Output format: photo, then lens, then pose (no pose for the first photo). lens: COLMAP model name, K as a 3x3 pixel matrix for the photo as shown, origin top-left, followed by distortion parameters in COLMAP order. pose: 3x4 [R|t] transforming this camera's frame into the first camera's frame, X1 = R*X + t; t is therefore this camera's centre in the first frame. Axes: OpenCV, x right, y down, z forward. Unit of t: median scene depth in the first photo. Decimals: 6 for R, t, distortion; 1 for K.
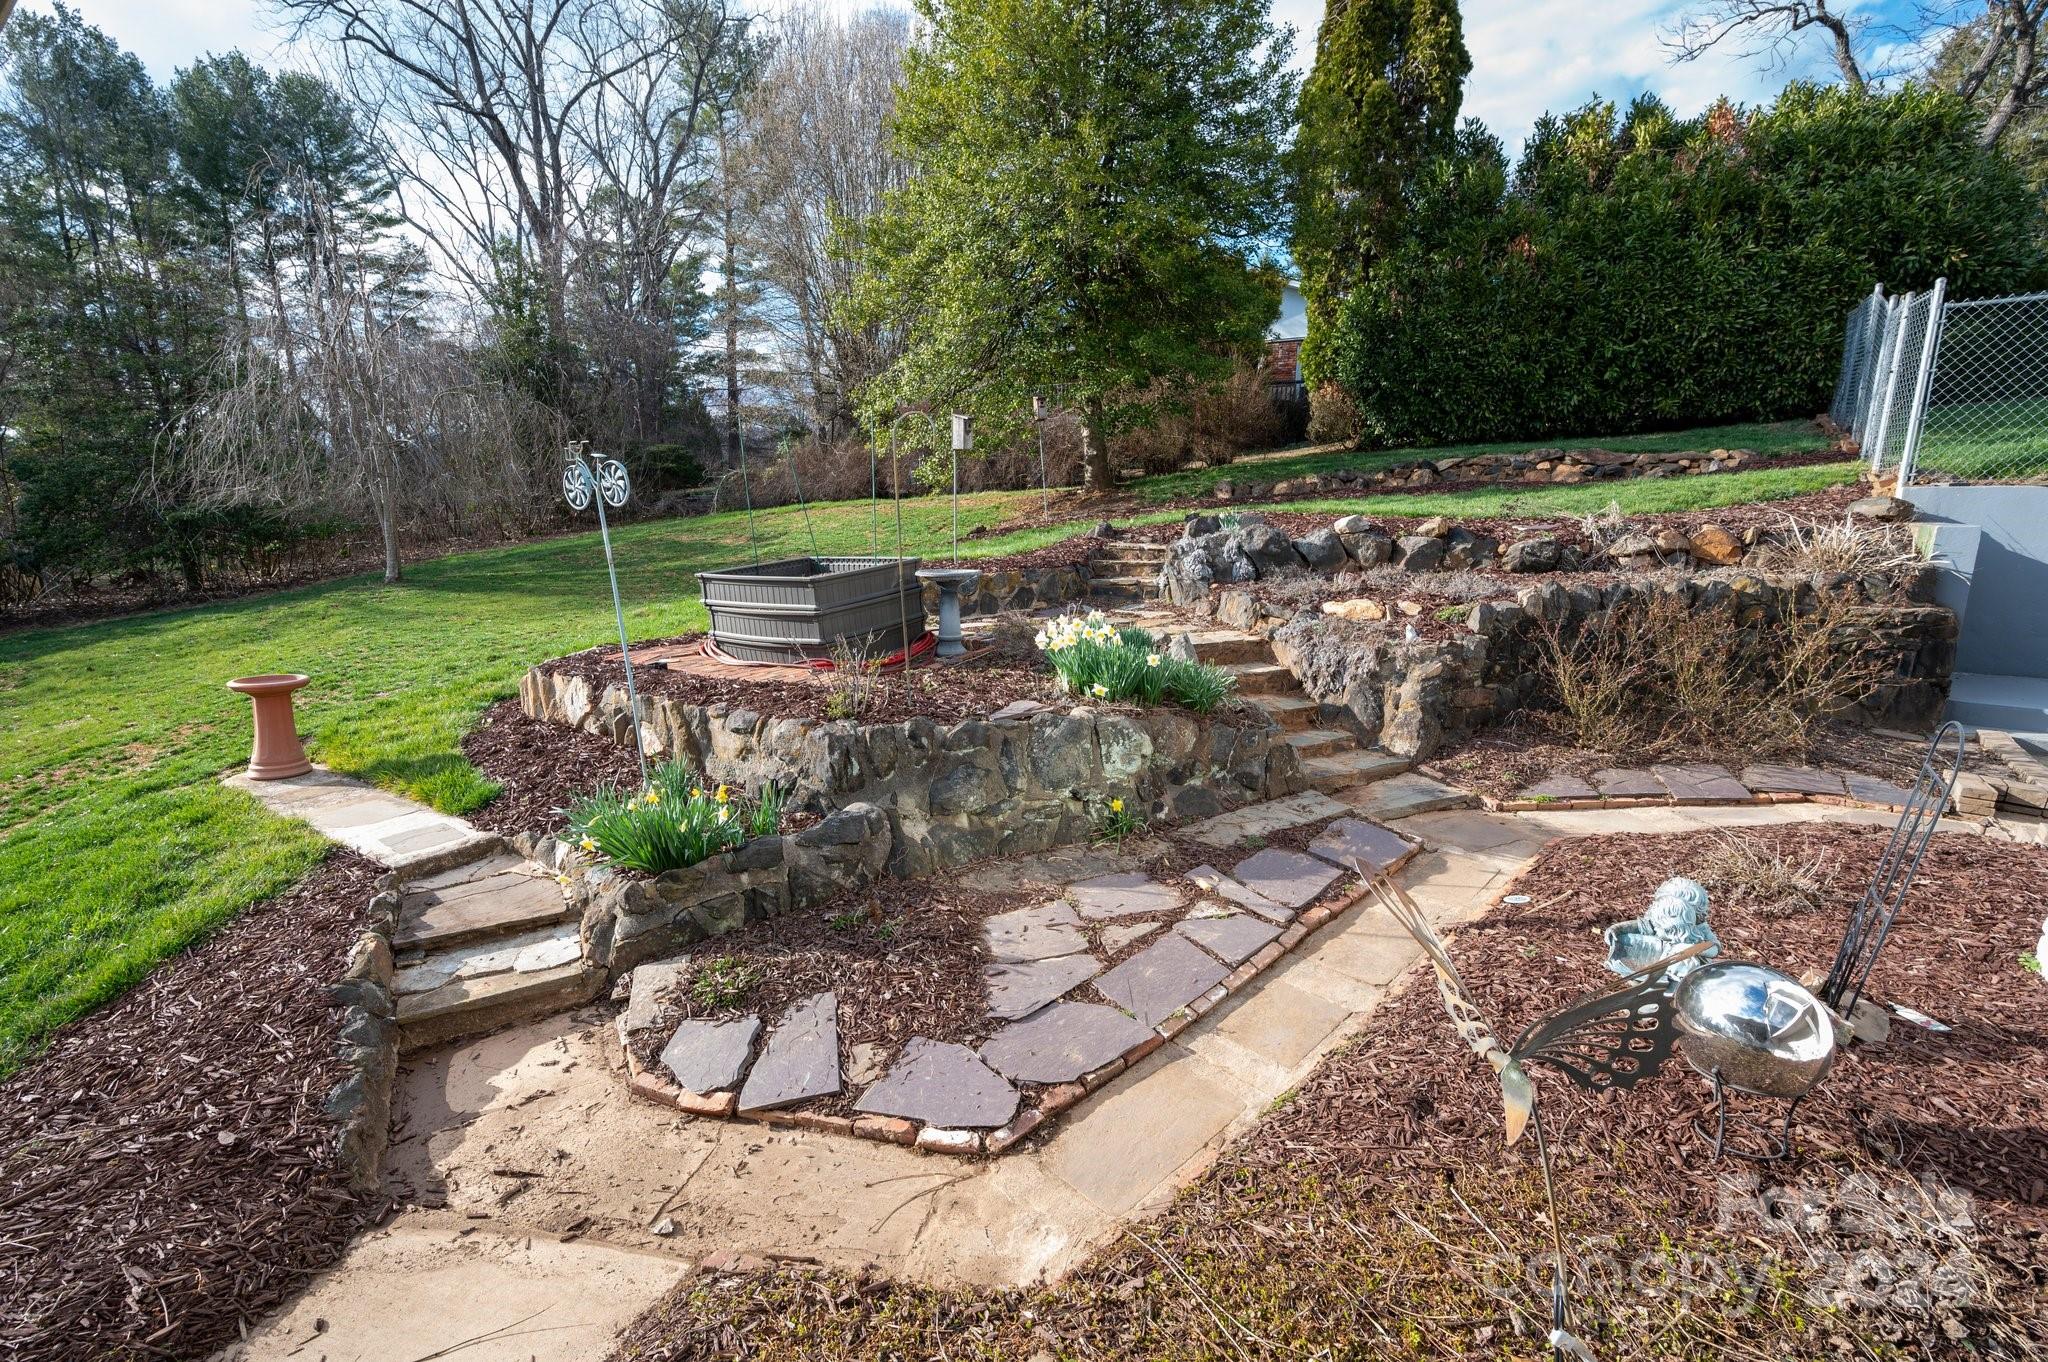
lens RADIAL K [[856.4, 0, 1014.0], [0, 856.4, 687.0], [0, 0, 1]] dist [-0.001239, -0.000378]
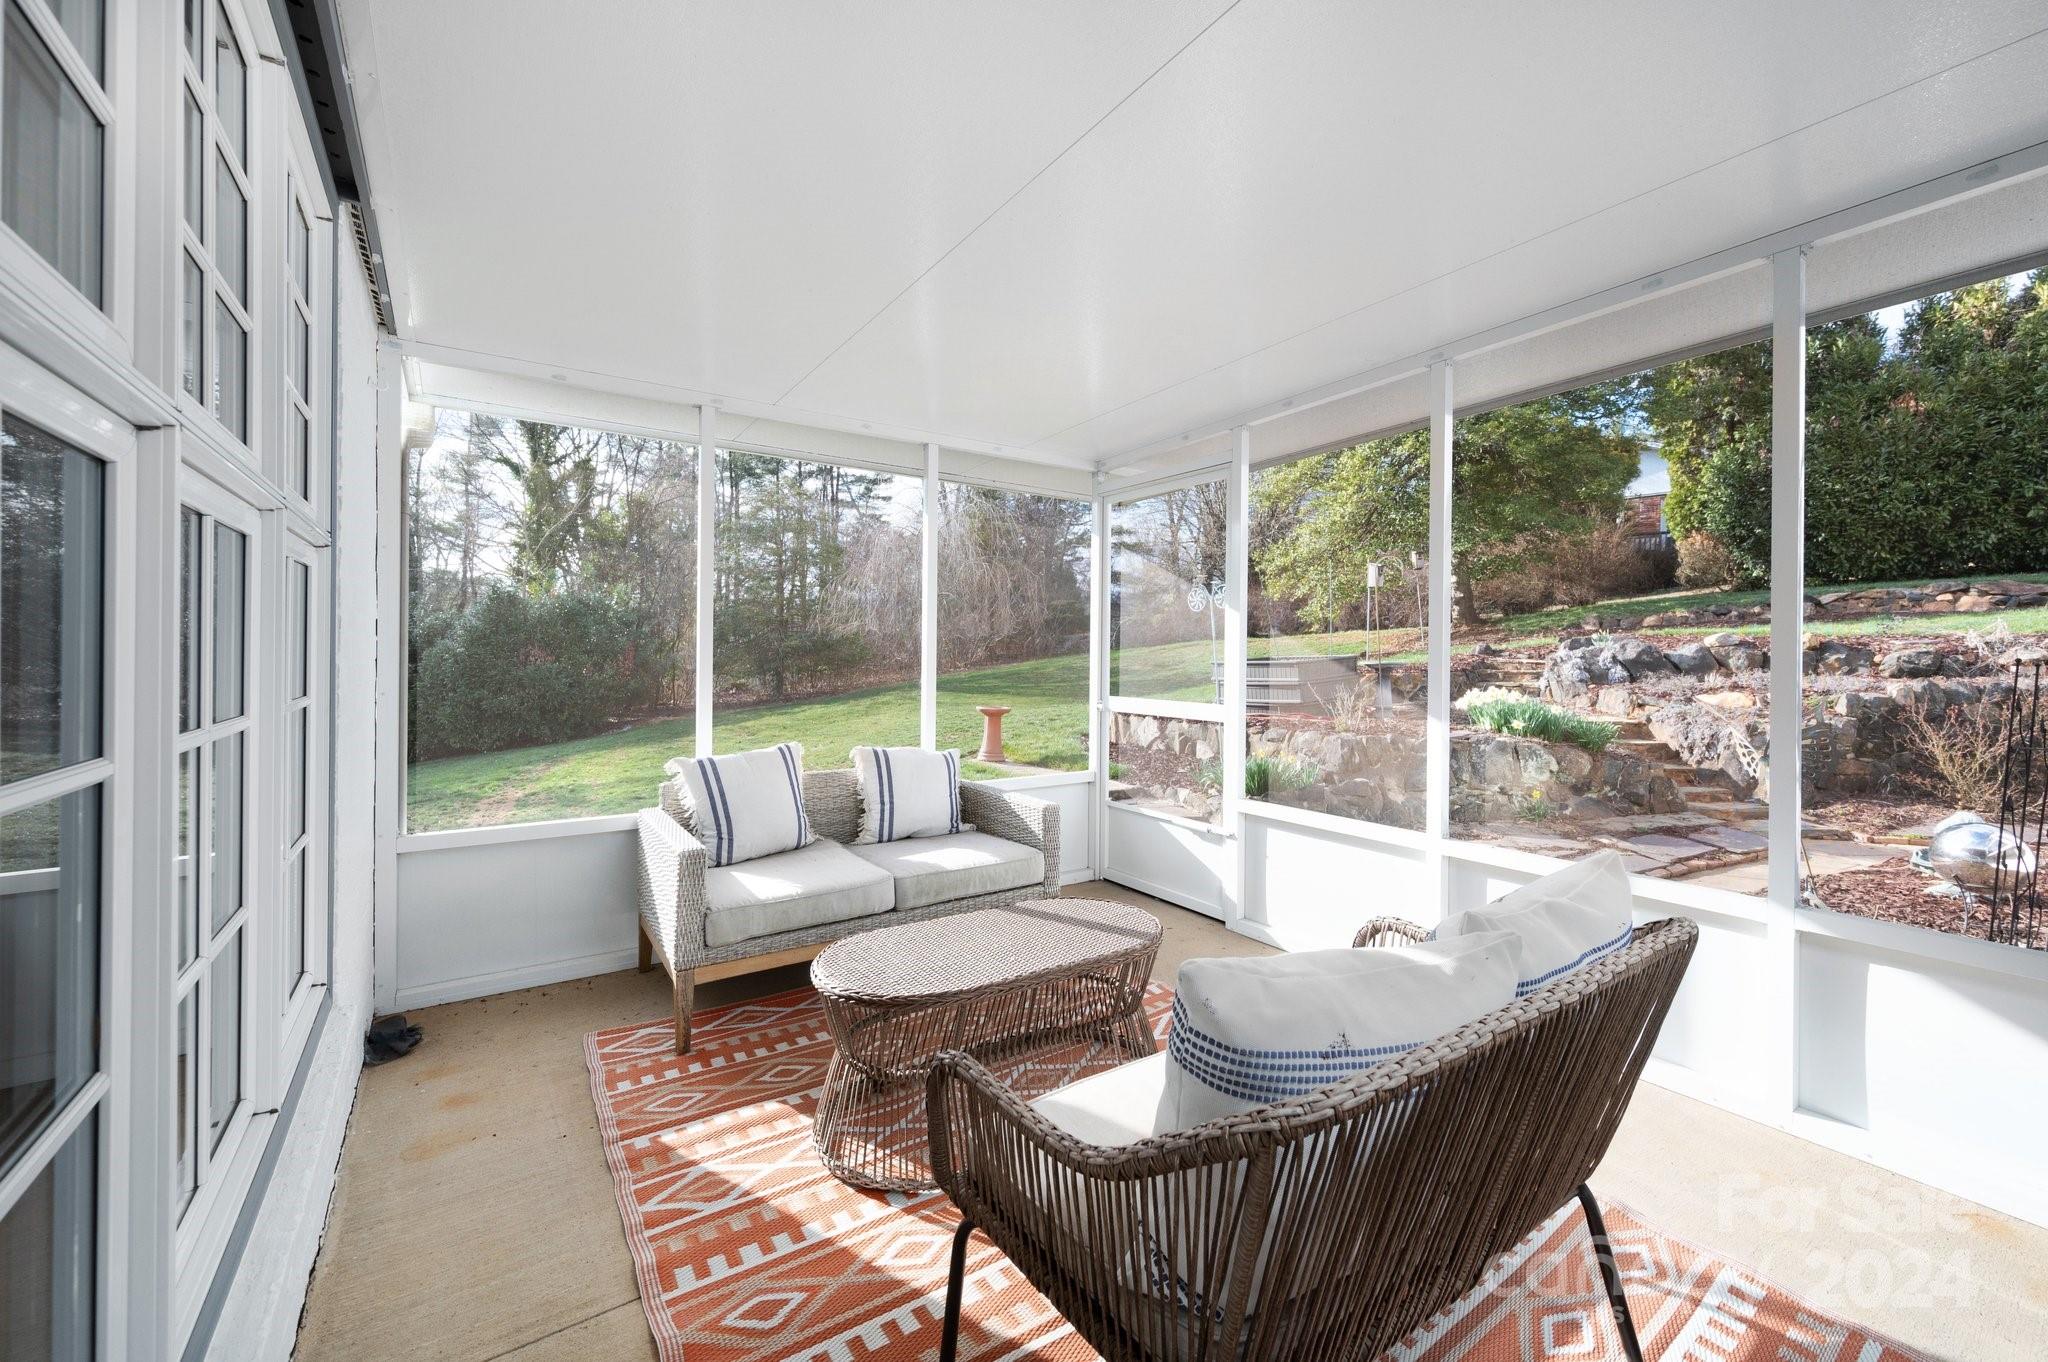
lens RADIAL K [[820.1, 0, 1030.3], [0, 820.1, 659.5], [0, 0, 1]] dist [-0.001828, 0.000284]
pose [[0.938514, 0.013669, -0.344970, -0.133366], [-0.085059, 0.977569, -0.192674, 0.152911], [0.334599, 0.210170, 0.918625, -0.416629]]
